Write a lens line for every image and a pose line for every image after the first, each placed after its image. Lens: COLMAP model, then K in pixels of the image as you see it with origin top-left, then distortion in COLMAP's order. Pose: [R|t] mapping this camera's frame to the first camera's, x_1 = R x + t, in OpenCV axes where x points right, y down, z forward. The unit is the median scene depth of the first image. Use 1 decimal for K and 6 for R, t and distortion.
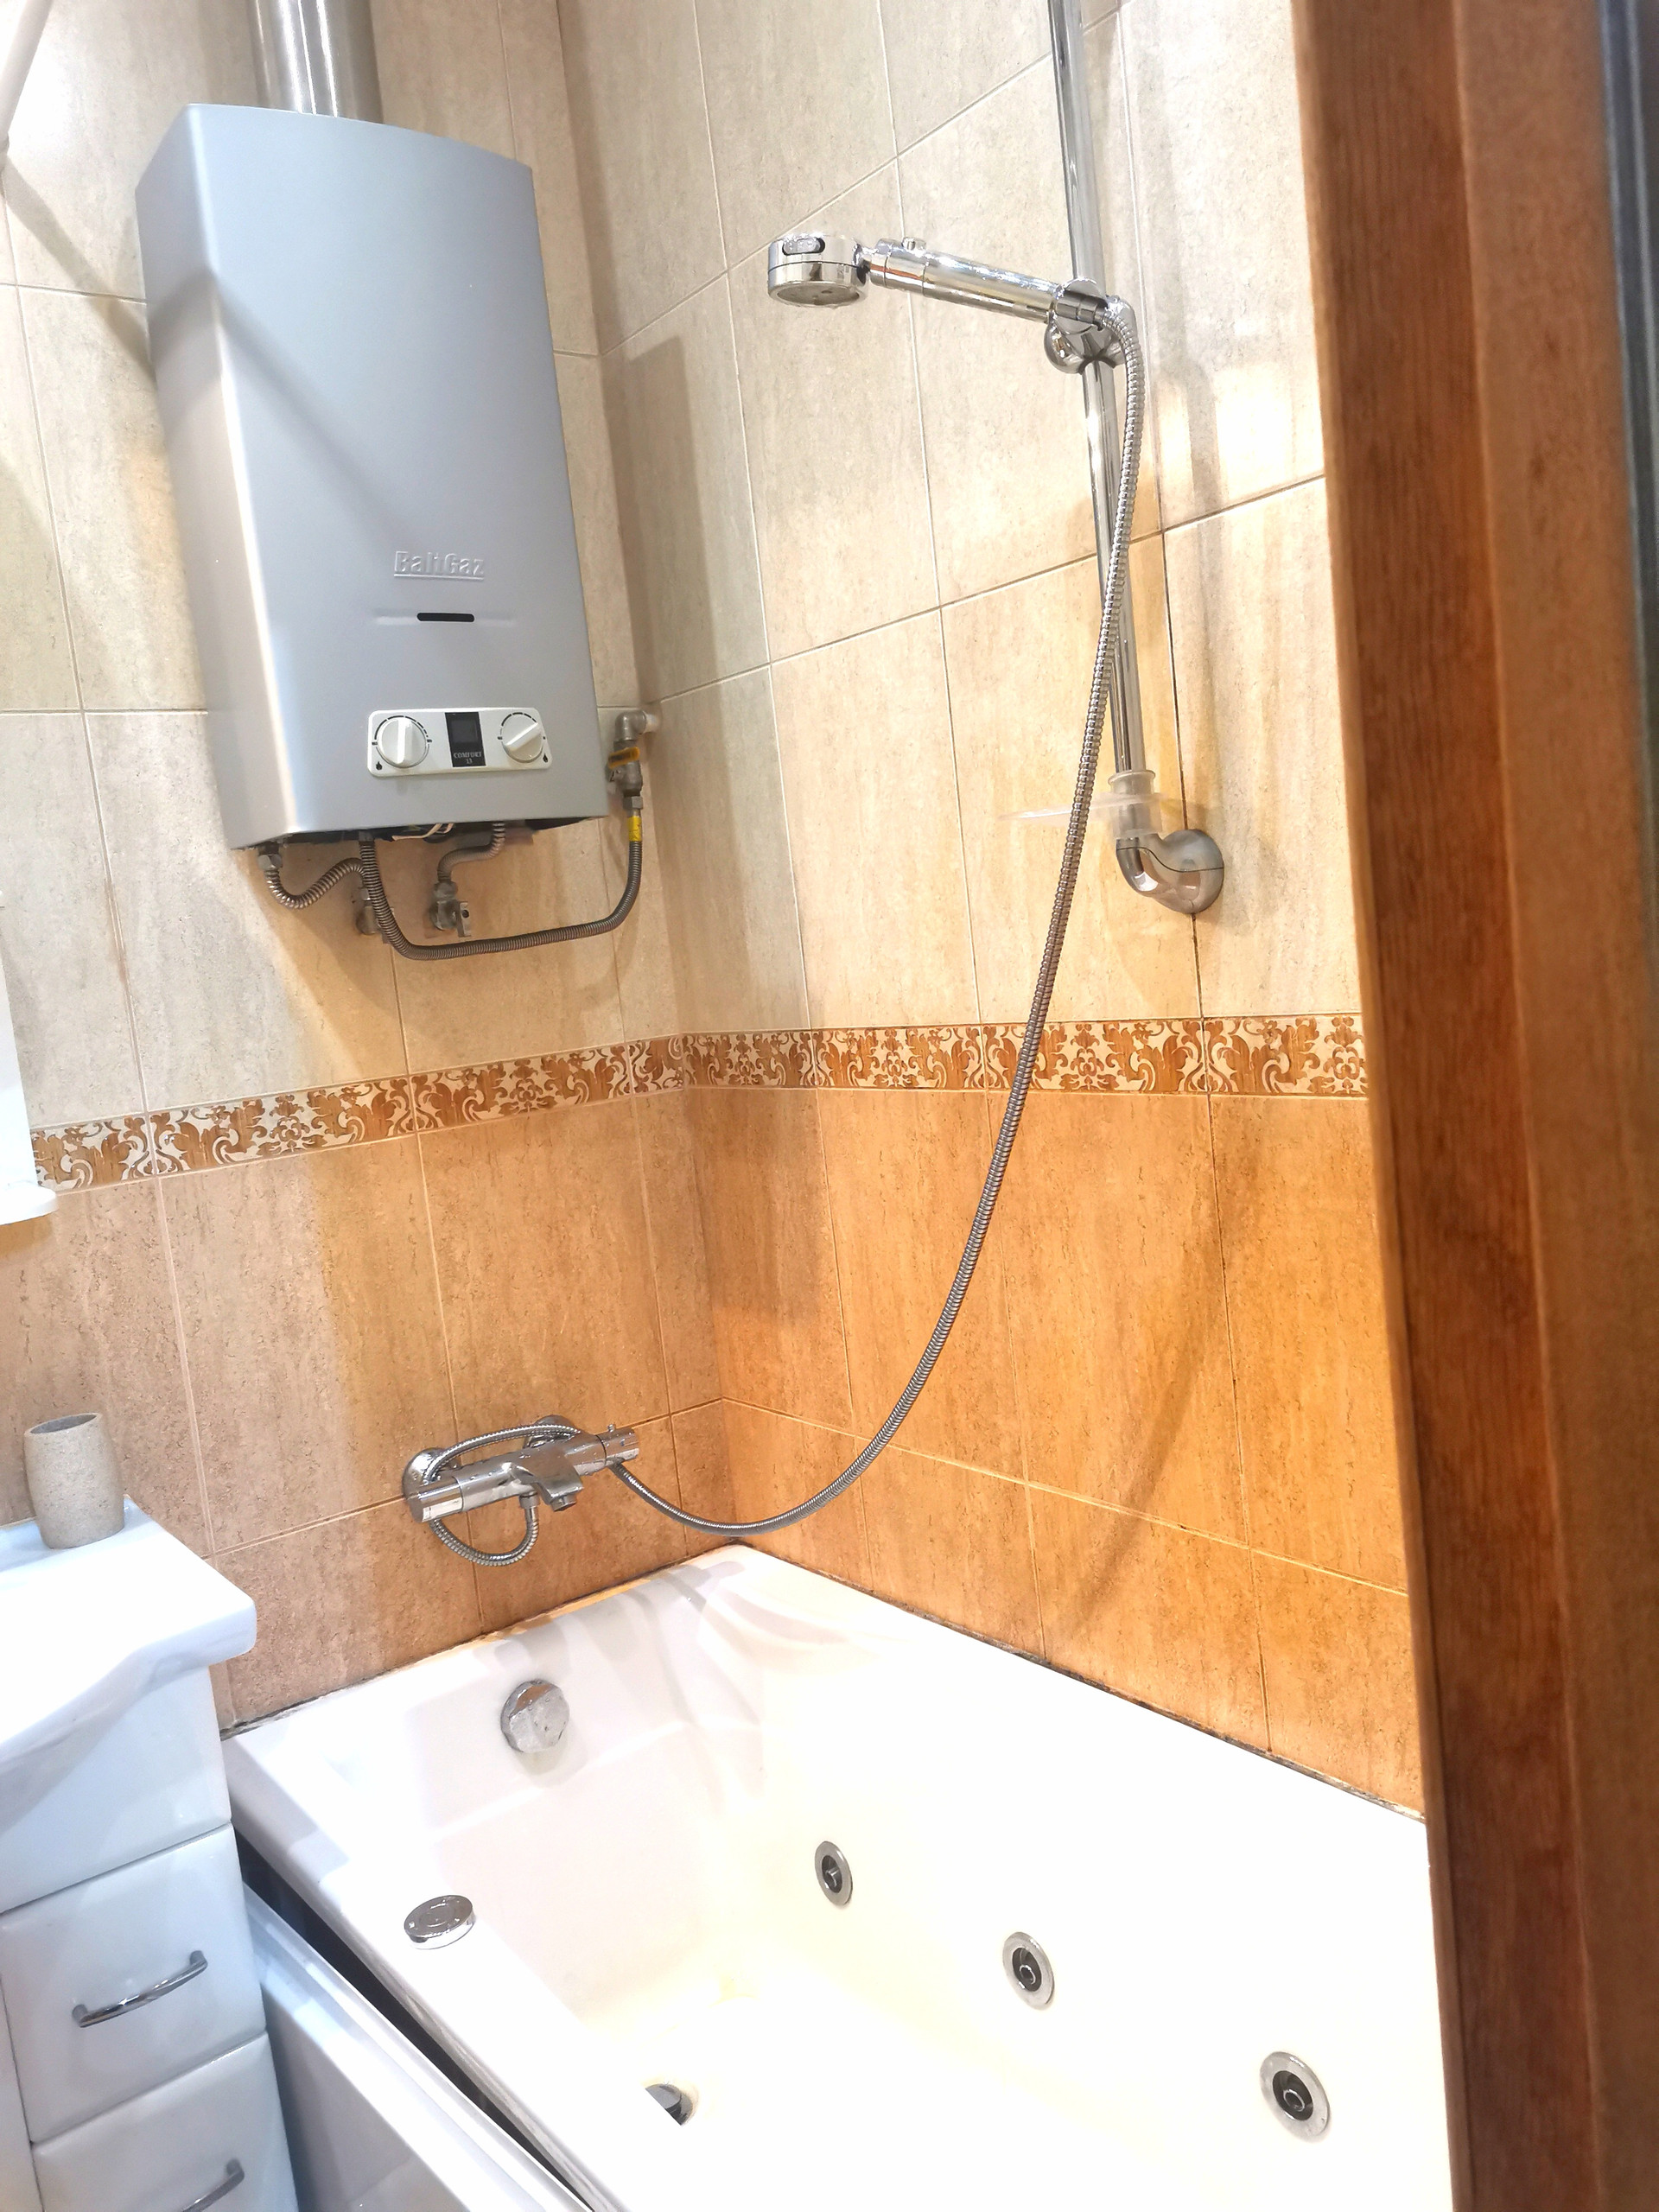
lens RADIAL K [[1703.4, 0, 824.5], [0, 1703.4, 1108.7], [0, 0, 1]] dist [0.078998, -0.105739]
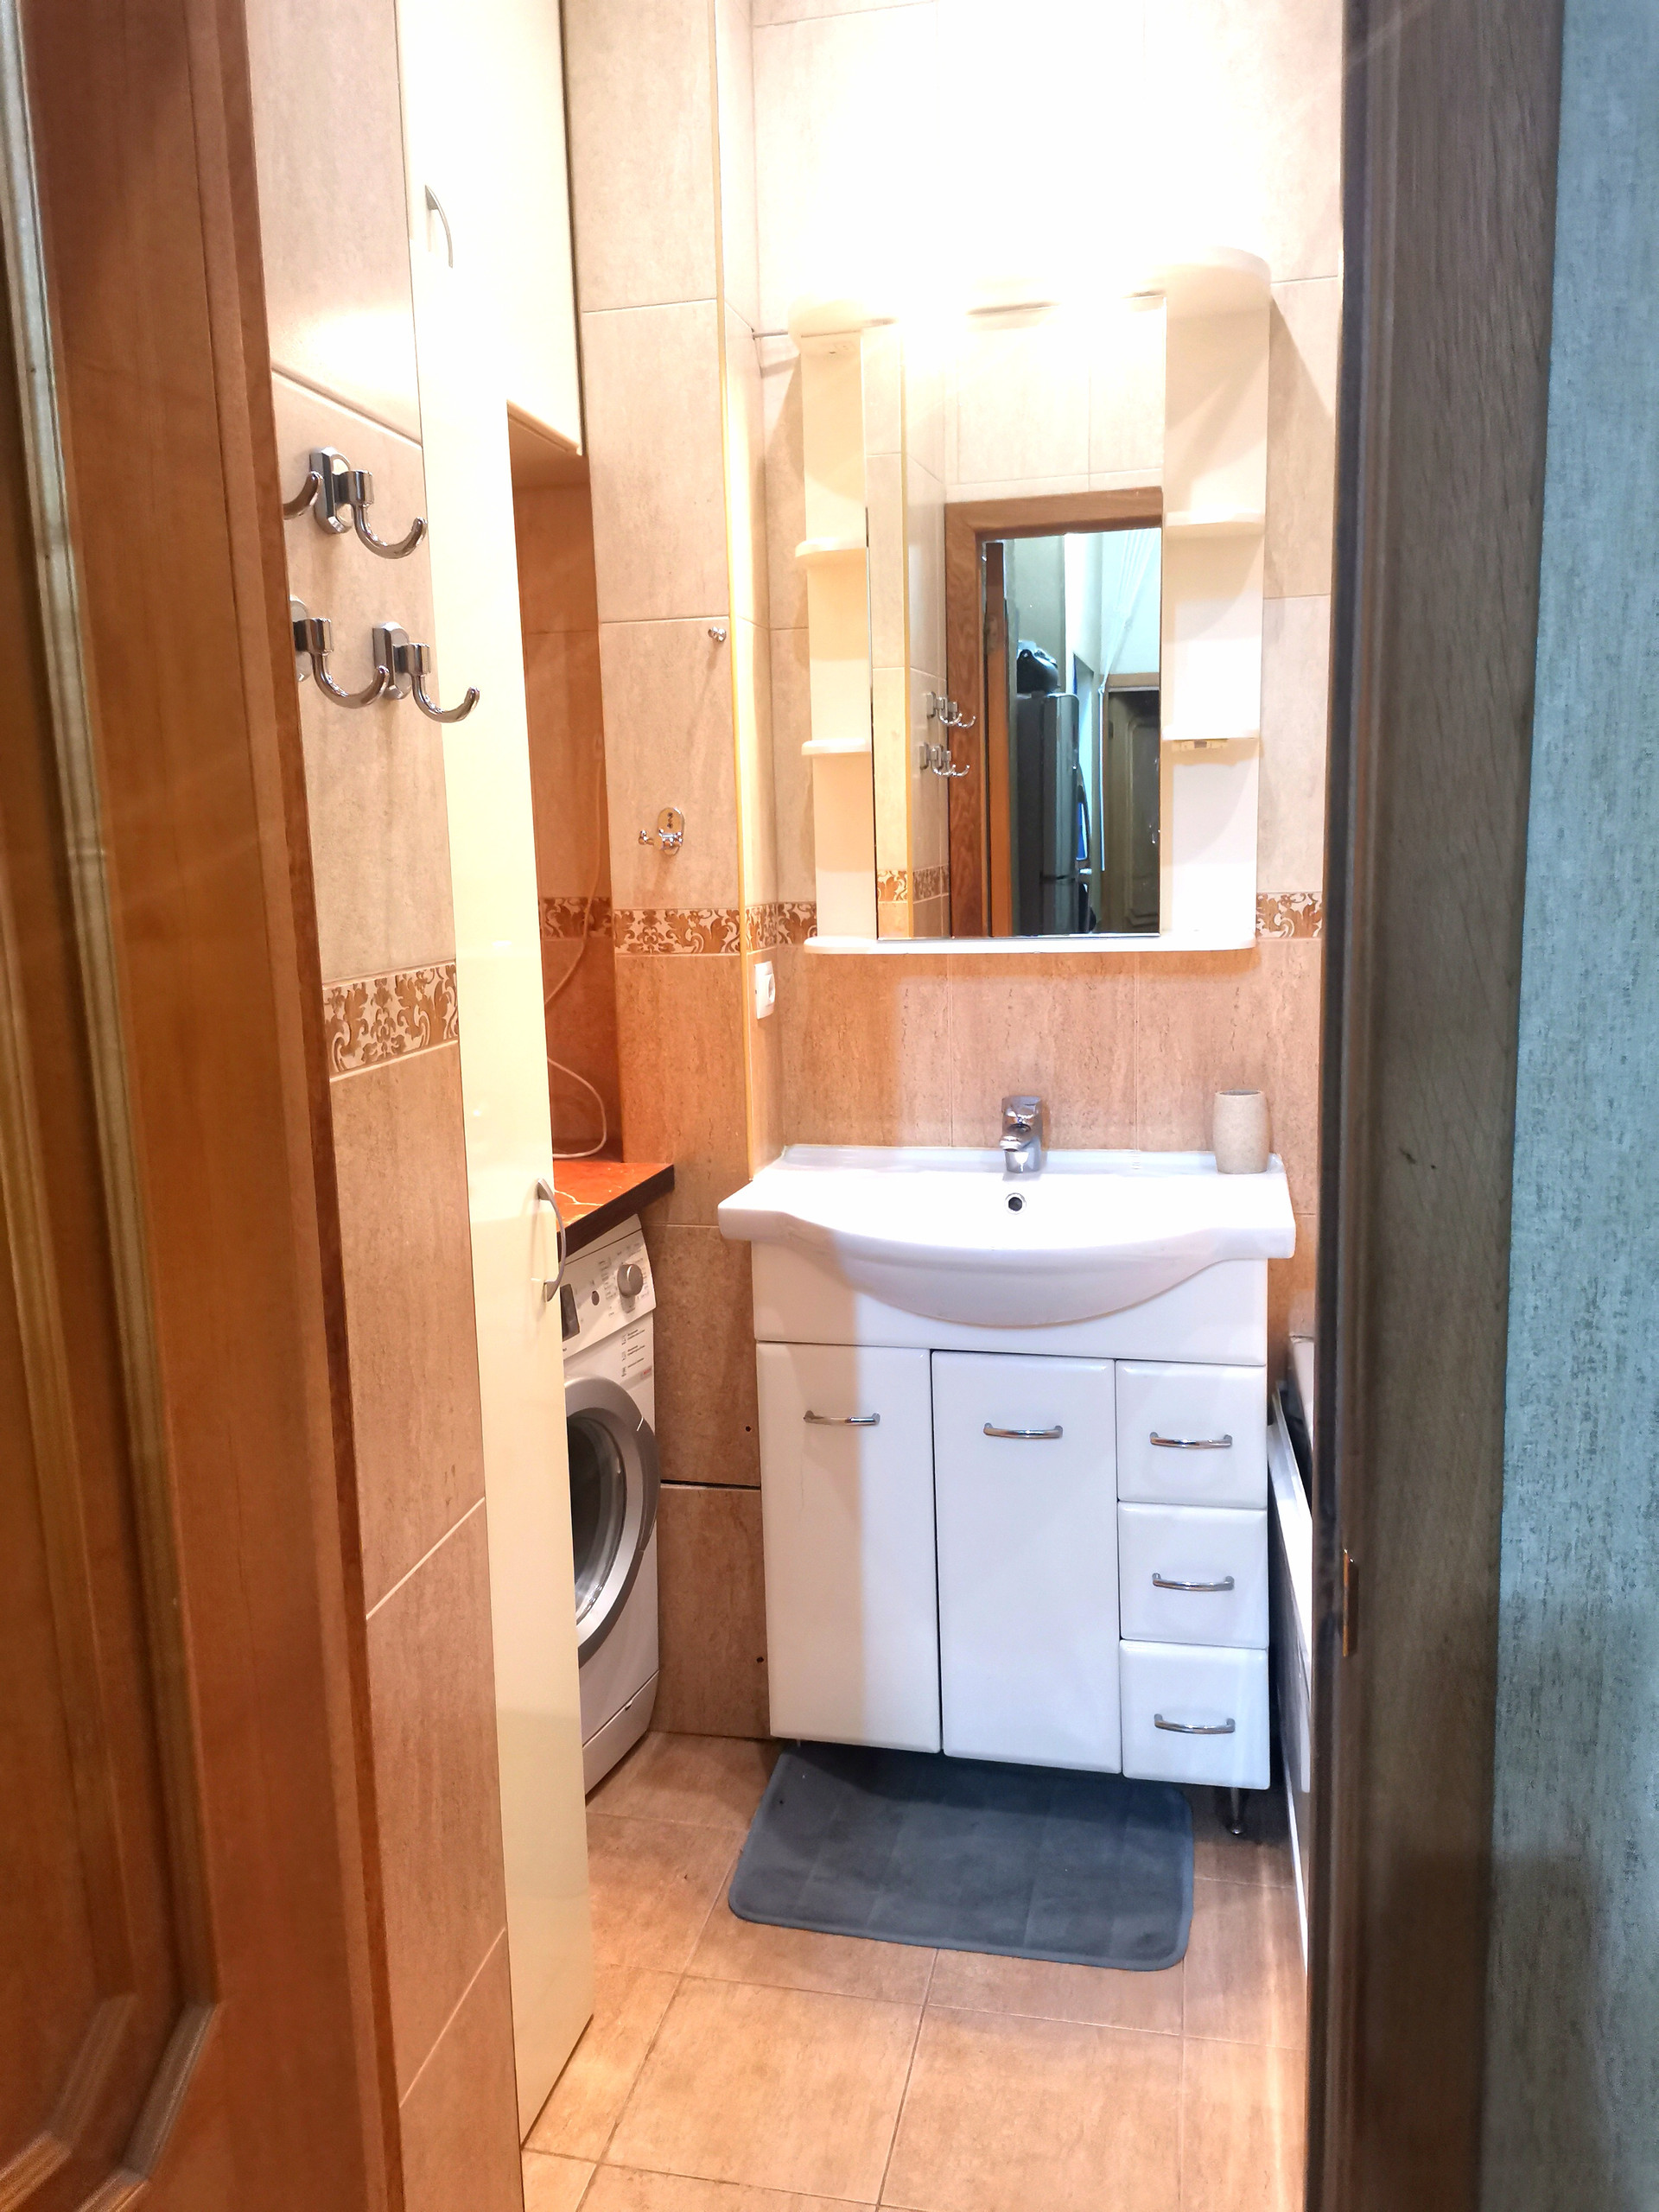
lens RADIAL K [[1703.4, 0, 826.9], [0, 1703.4, 1105.3], [0, 0, 1]] dist [0.078998, -0.105739]
pose [[0.660225, 0.208906, -0.721430, 1.342021], [-0.123920, 0.977674, 0.169700, -0.045188], [0.740775, -0.022641, 0.671372, -0.869927]]
